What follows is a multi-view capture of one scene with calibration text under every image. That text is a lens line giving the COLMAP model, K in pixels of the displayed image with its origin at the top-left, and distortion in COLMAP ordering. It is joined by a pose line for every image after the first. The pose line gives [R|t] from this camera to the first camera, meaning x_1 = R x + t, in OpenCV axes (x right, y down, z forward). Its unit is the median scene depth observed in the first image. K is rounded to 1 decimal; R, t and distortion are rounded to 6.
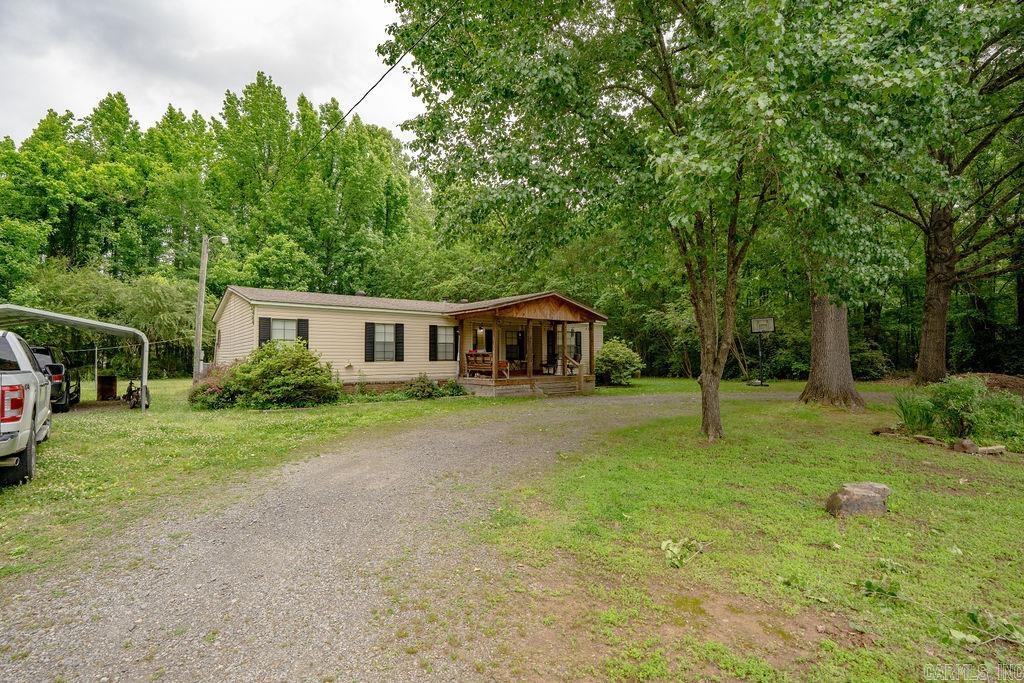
lens RADIAL K [[450.1, 0, 501.4], [0, 450.1, 337.9], [0, 0, 1]] dist [-0.003905, -0.000088]
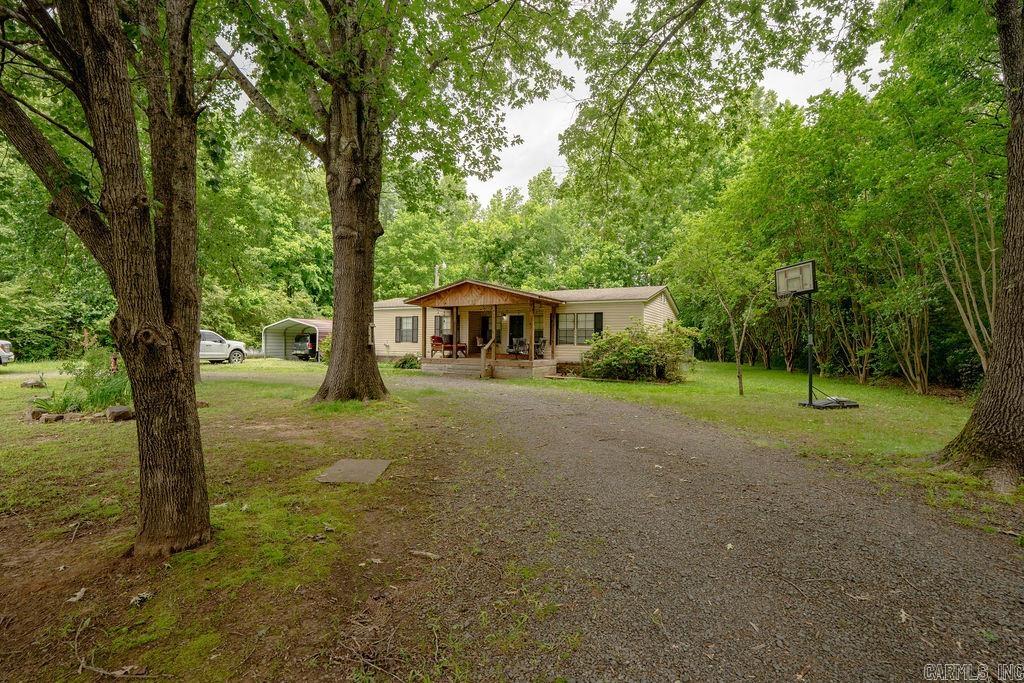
lens RADIAL K [[458.6, 0, 517.0], [0, 458.6, 337.6], [0, 0, 1]] dist [-0.011579, 0.003283]
pose [[0.410092, 0.000371, -0.912044, 1.207676], [0.022834, 0.999682, 0.010674, 0.027495], [0.911758, -0.025203, 0.409953, 0.699388]]
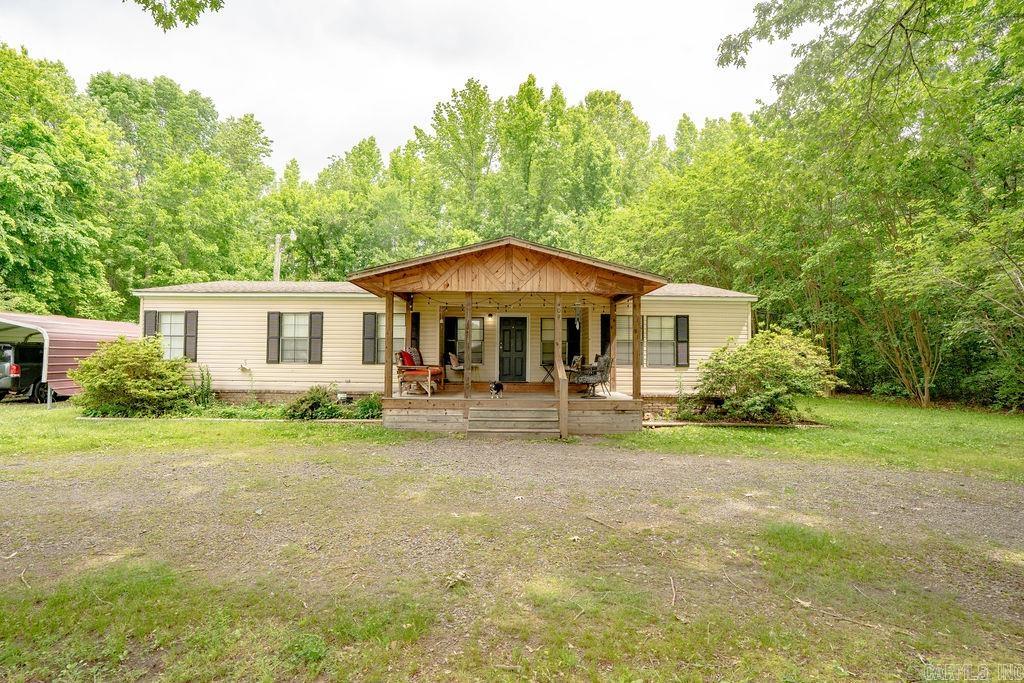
lens RADIAL K [[458.6, 0, 510.3], [0, 458.6, 345.0], [0, 0, 1]] dist [-0.011579, 0.003283]
pose [[0.783124, -0.003016, -0.621858, 0.476110], [0.012503, 0.999862, 0.010896, 0.017572], [0.621740, -0.016308, 0.783054, 0.613899]]
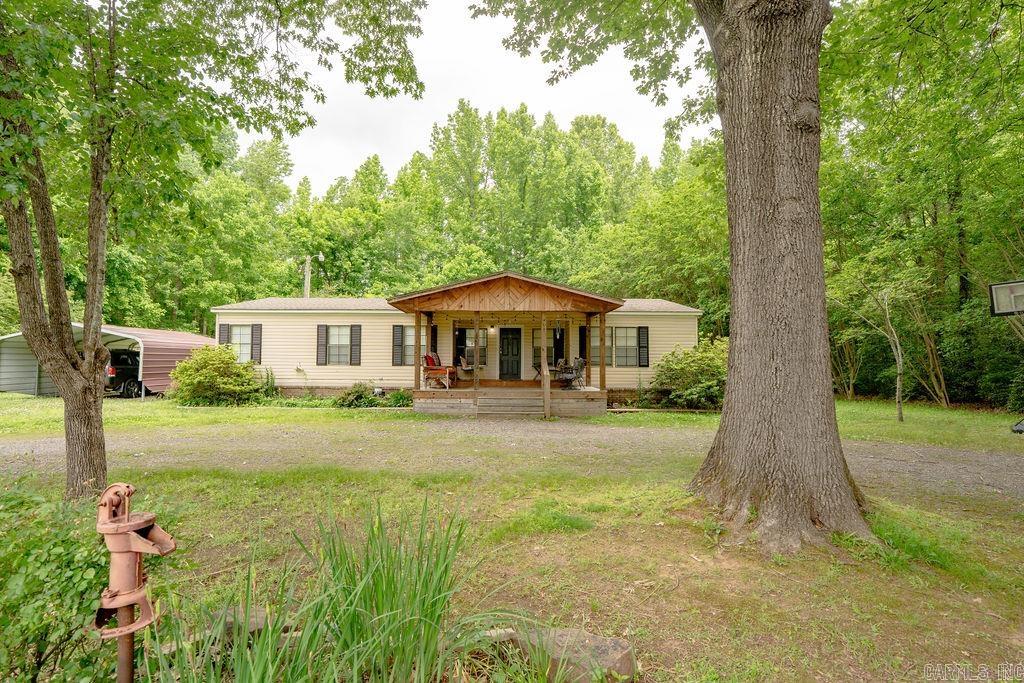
lens RADIAL K [[458.6, 0, 509.2], [0, 458.6, 345.3], [0, 0, 1]] dist [-0.011579, 0.003283]
pose [[0.783790, -0.011262, -0.620924, 0.601716], [0.015726, 0.999875, 0.001716, 0.013904], [0.620827, -0.011110, 0.783869, 0.457032]]
